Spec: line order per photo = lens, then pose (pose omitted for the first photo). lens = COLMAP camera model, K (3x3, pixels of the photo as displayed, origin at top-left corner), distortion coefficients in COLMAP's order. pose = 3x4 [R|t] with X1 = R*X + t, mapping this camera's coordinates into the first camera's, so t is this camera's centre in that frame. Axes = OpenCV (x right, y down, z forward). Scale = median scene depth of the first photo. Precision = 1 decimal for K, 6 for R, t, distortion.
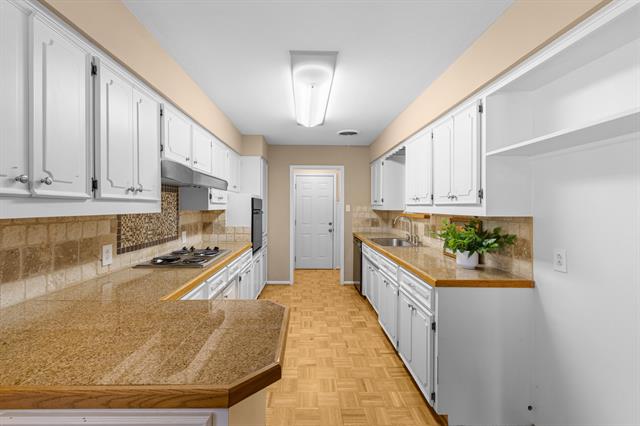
lens RADIAL K [[271.3, 0, 305.4], [0, 271.3, 208.5], [0, 0, 1]] dist [0.001152, 0.000114]
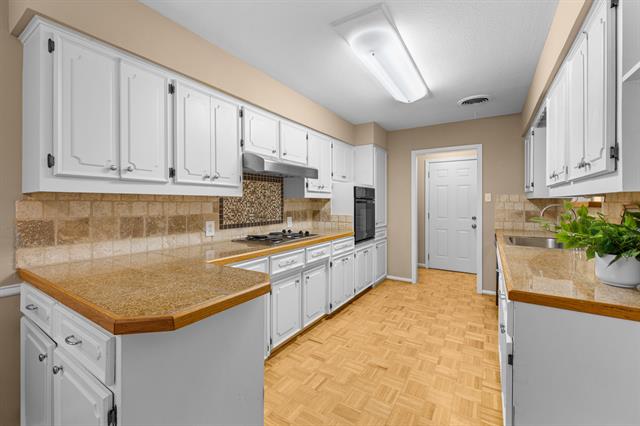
lens RADIAL K [[271.3, 0, 318.0], [0, 271.3, 207.7], [0, 0, 1]] dist [0.001152, 0.000114]
pose [[0.834249, 0.006209, -0.551353, 0.303934], [-0.002262, 0.999967, 0.007839, 0.039742], [0.551383, -0.005292, 0.834235, 0.127961]]
